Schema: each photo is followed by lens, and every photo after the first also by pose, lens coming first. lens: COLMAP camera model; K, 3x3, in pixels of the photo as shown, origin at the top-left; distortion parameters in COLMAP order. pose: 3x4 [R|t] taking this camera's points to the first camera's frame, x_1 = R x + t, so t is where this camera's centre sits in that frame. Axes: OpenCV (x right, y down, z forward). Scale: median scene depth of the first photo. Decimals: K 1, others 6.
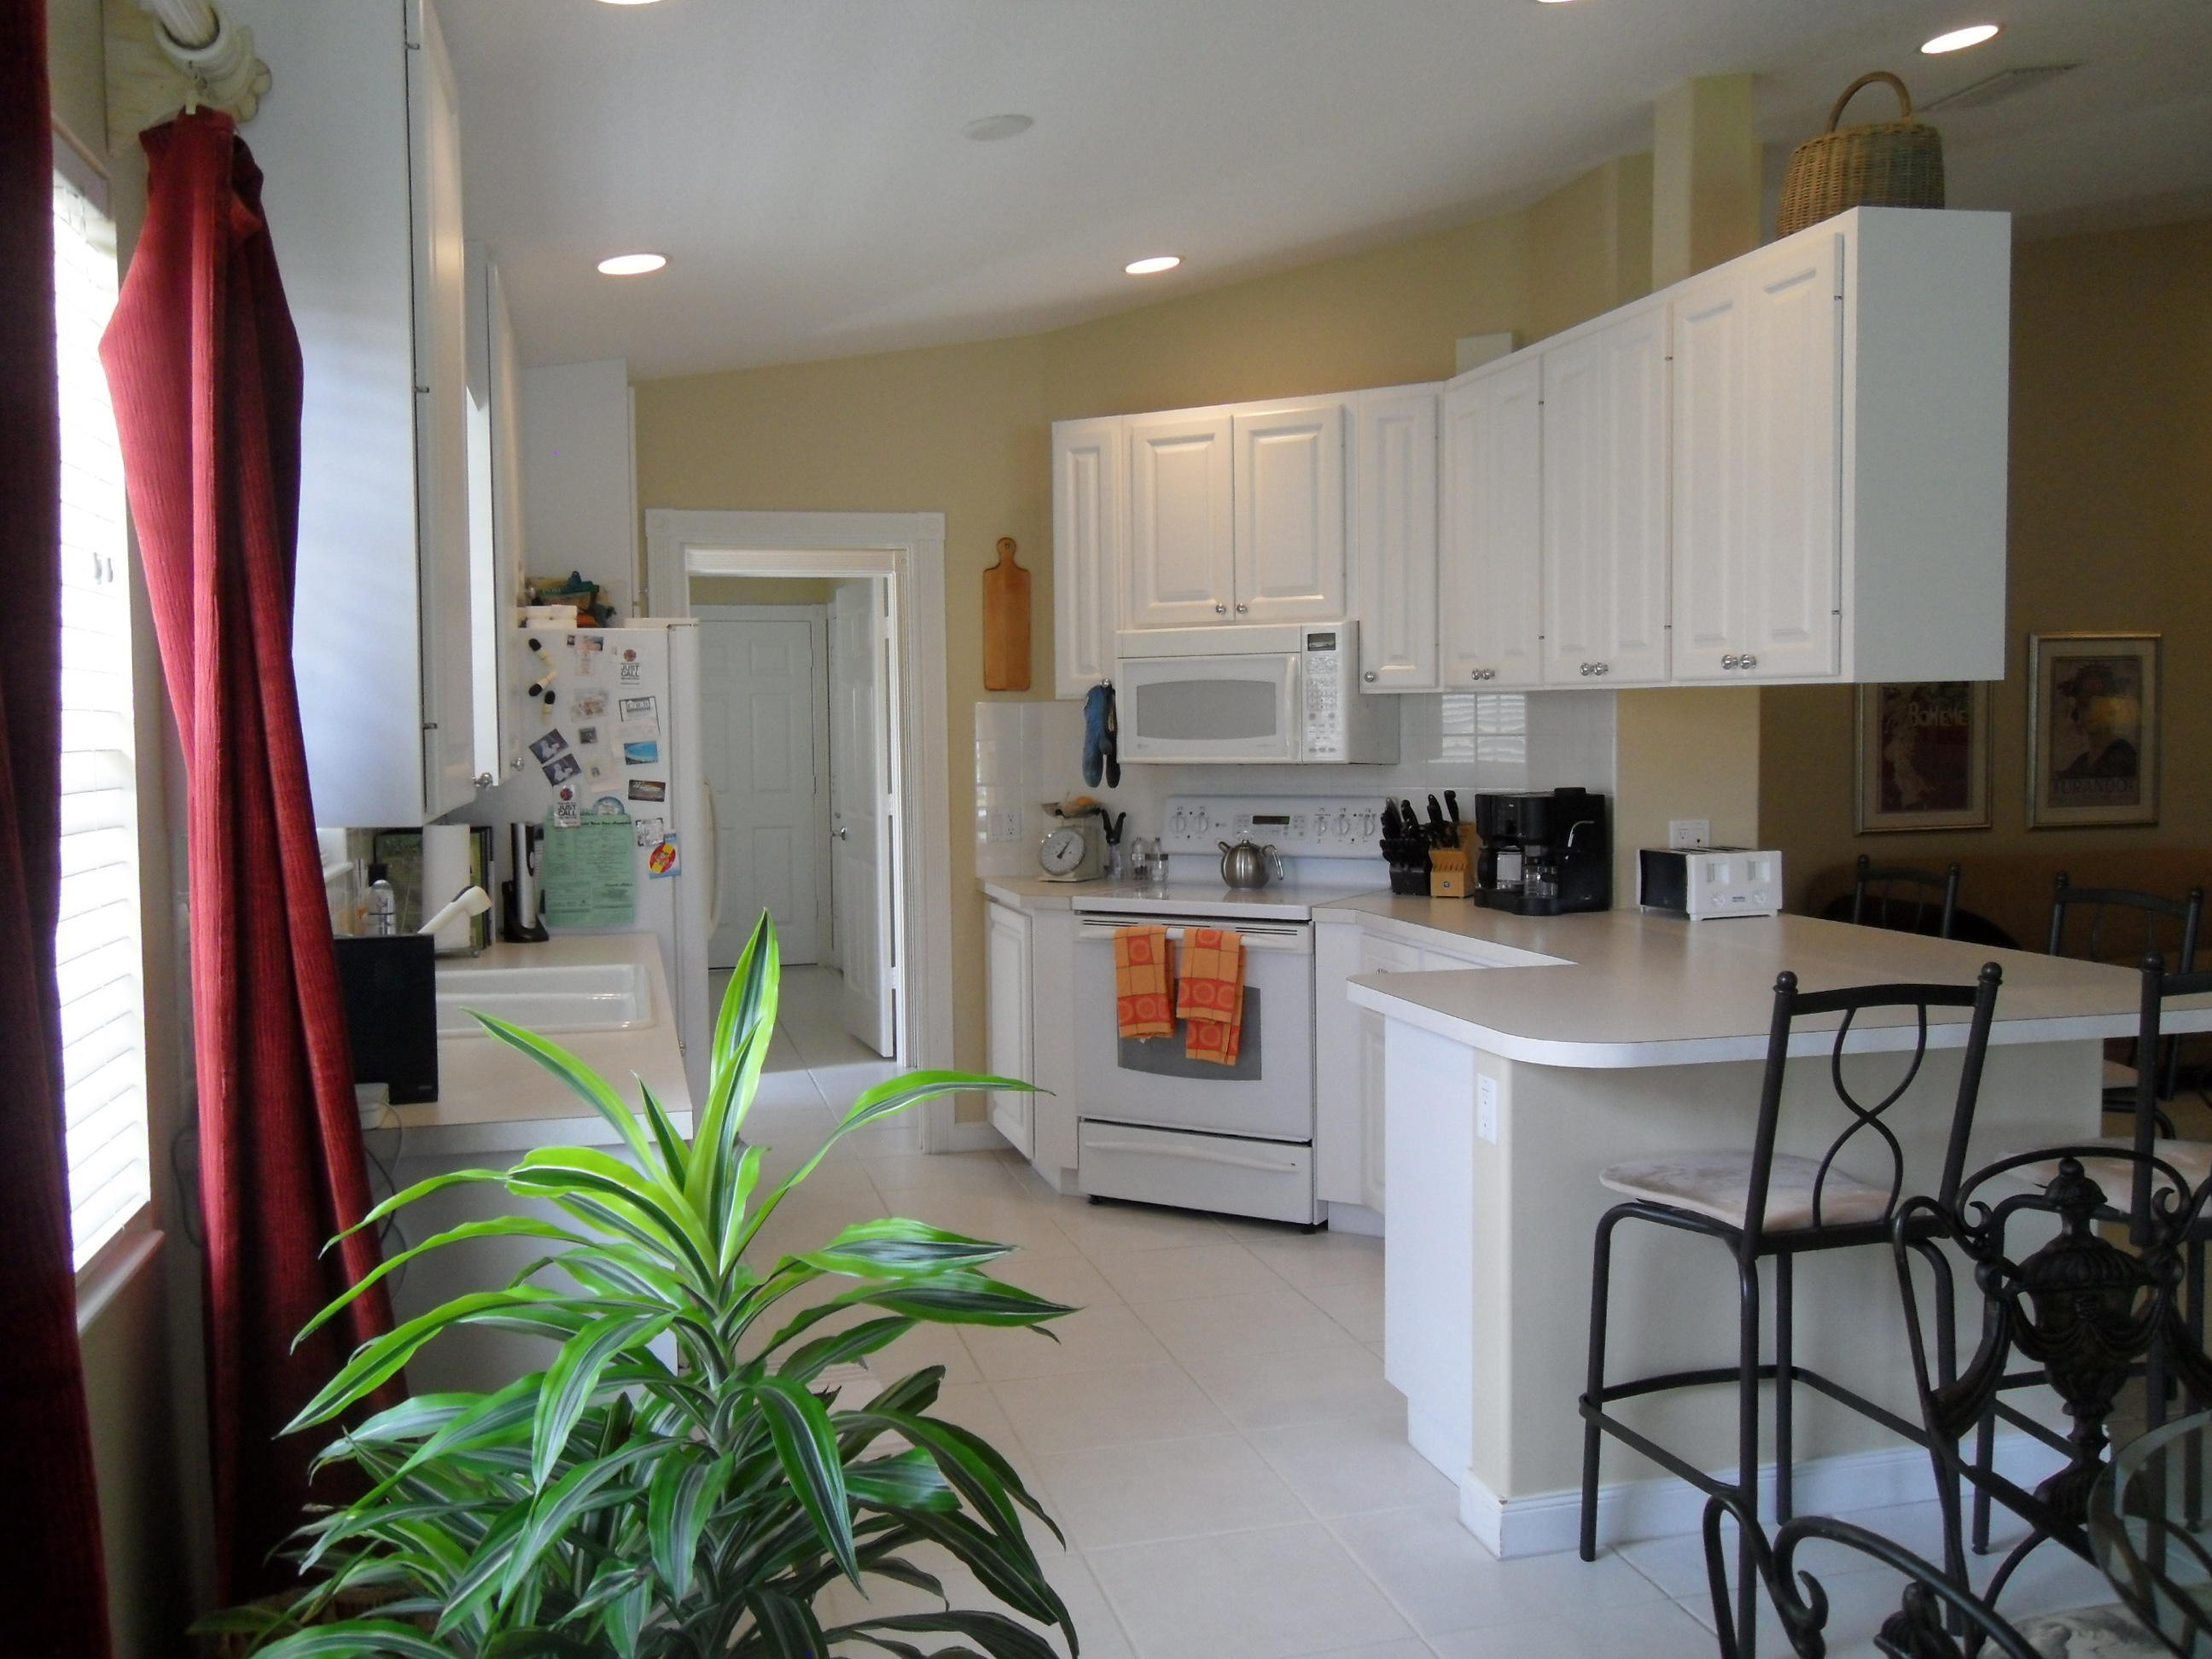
lens RADIAL K [[1910.7, 0, 1131.6], [0, 1910.7, 830.9], [0, 0, 1]] dist [0.020869, 0.014897]
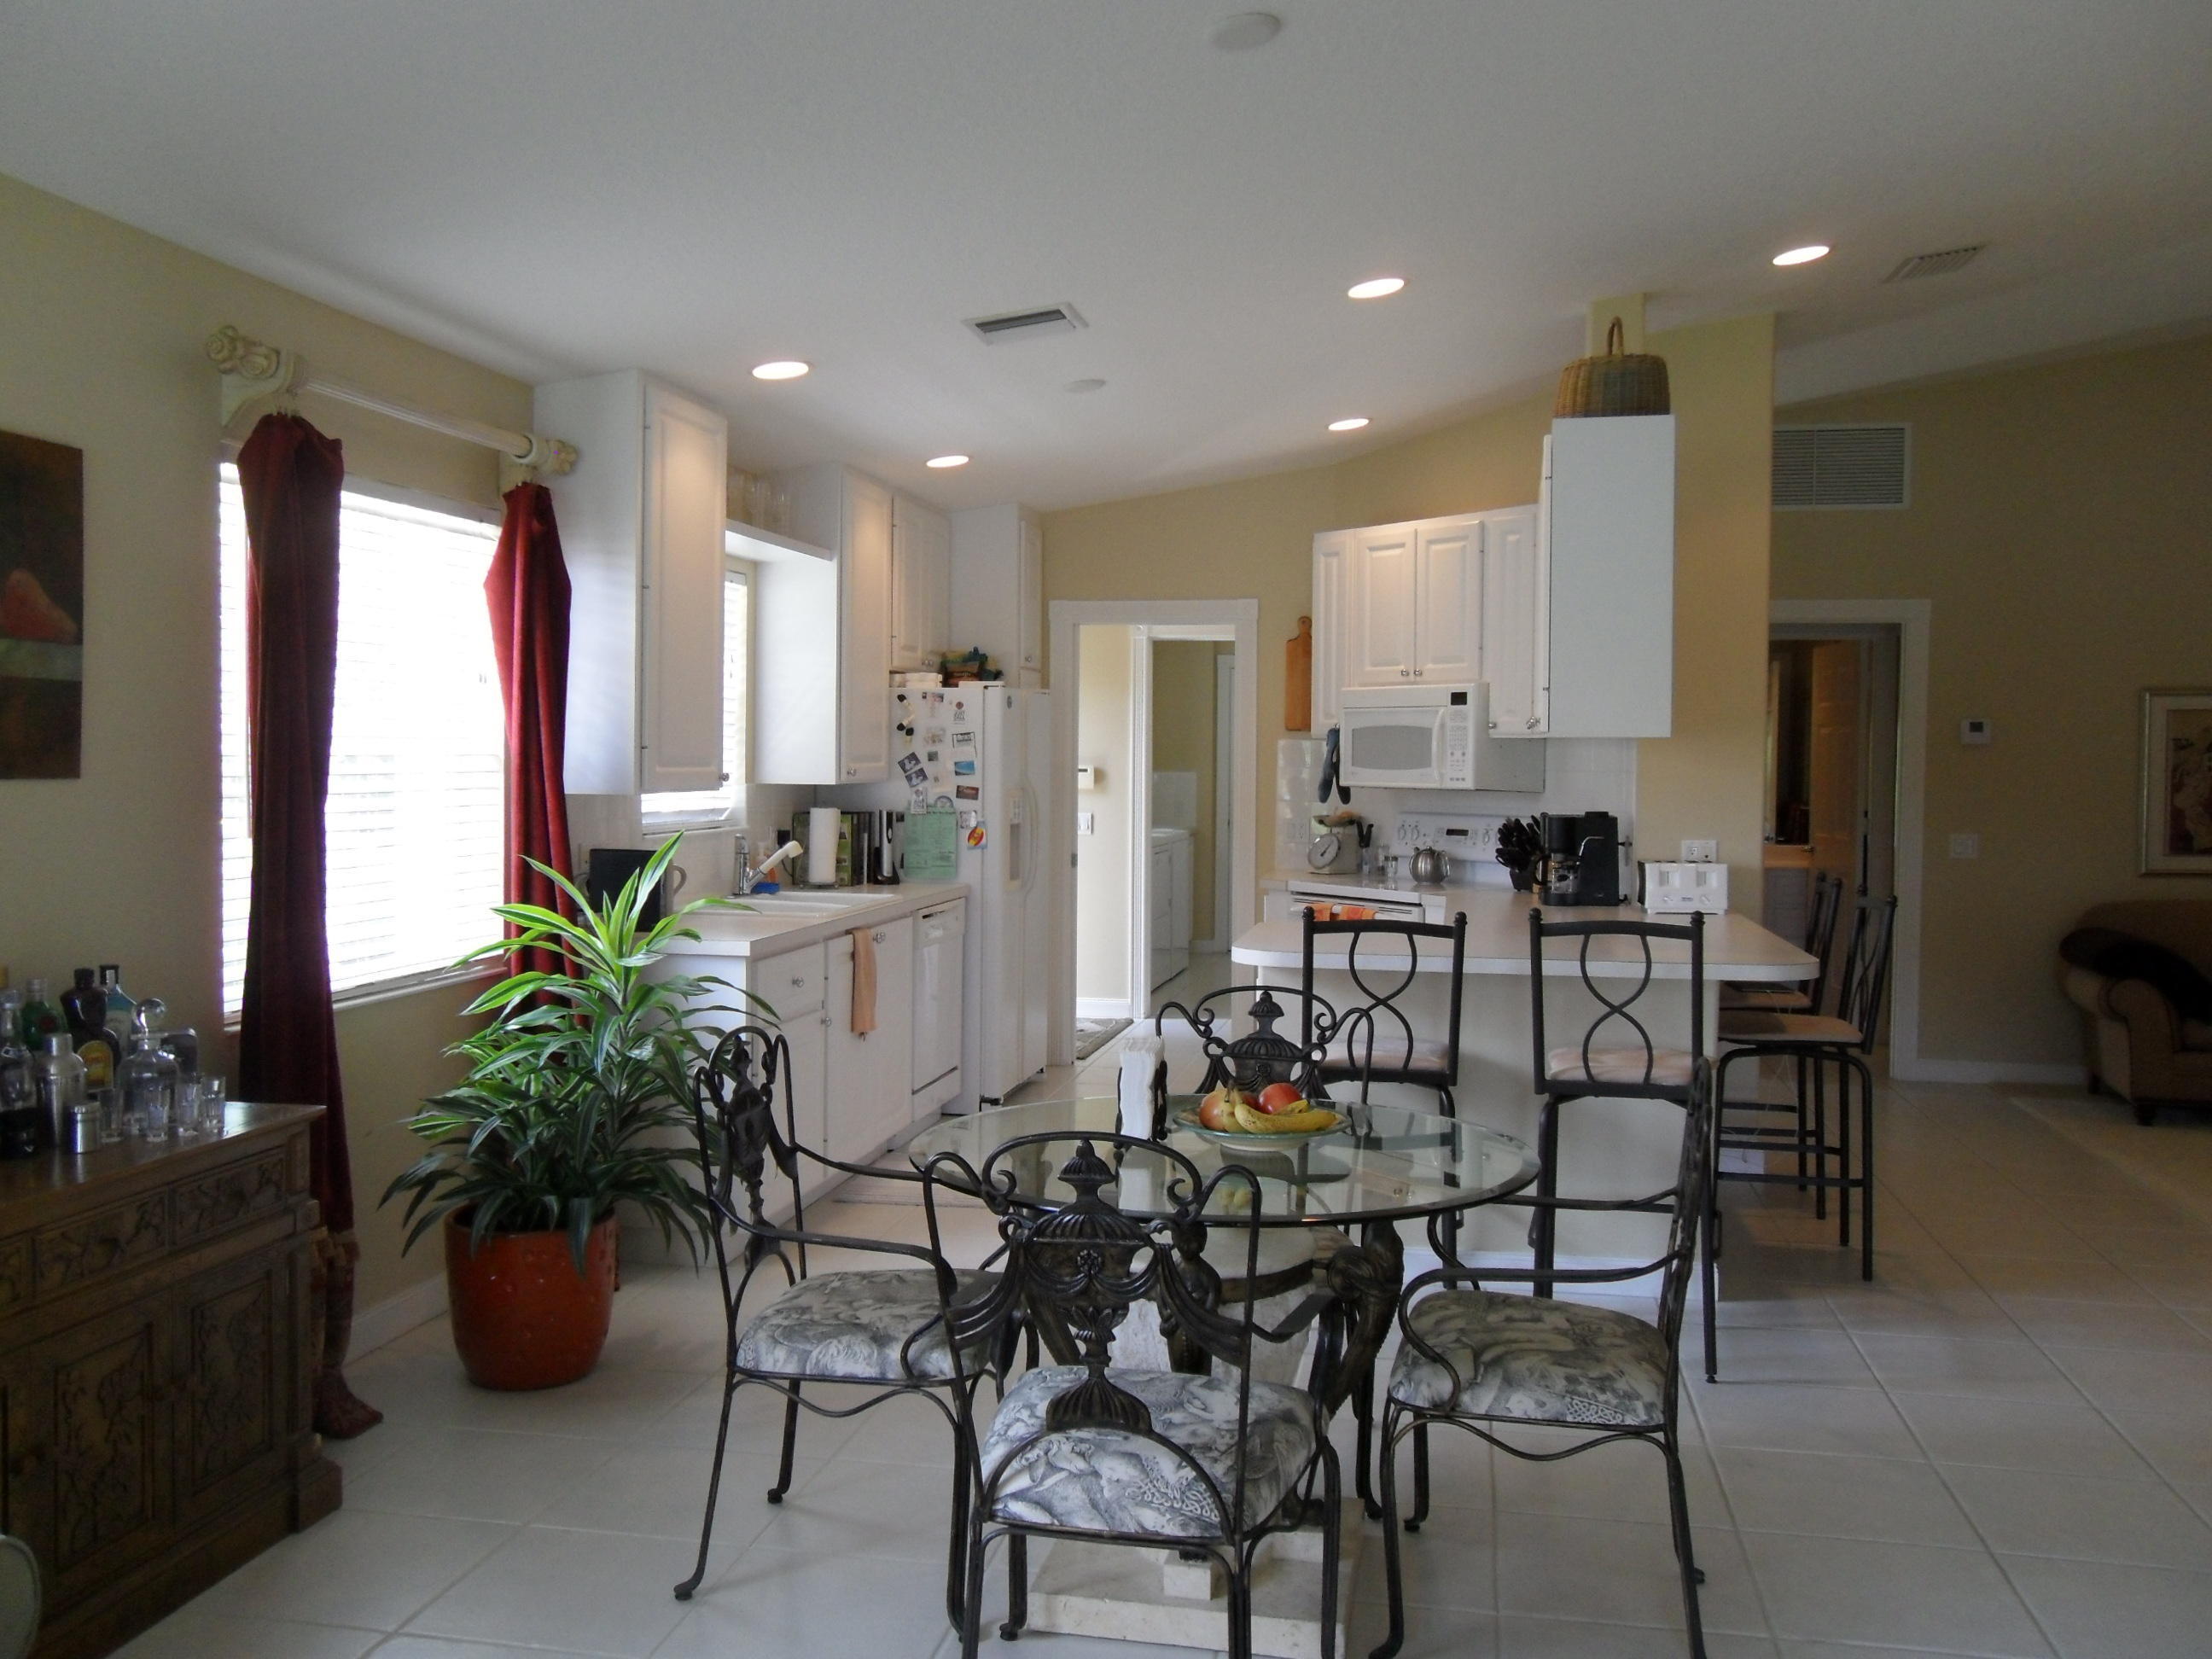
lens RADIAL K [[1864.1, 0, 1102.8], [0, 1864.1, 839.3], [0, 0, 1]] dist [0.005475, -0.007863]
pose [[0.905068, 0.039947, -0.423387, 0.429905], [-0.044127, 0.999026, -0.000070, 0.010624], [0.422972, 0.018746, 0.905949, -0.283788]]
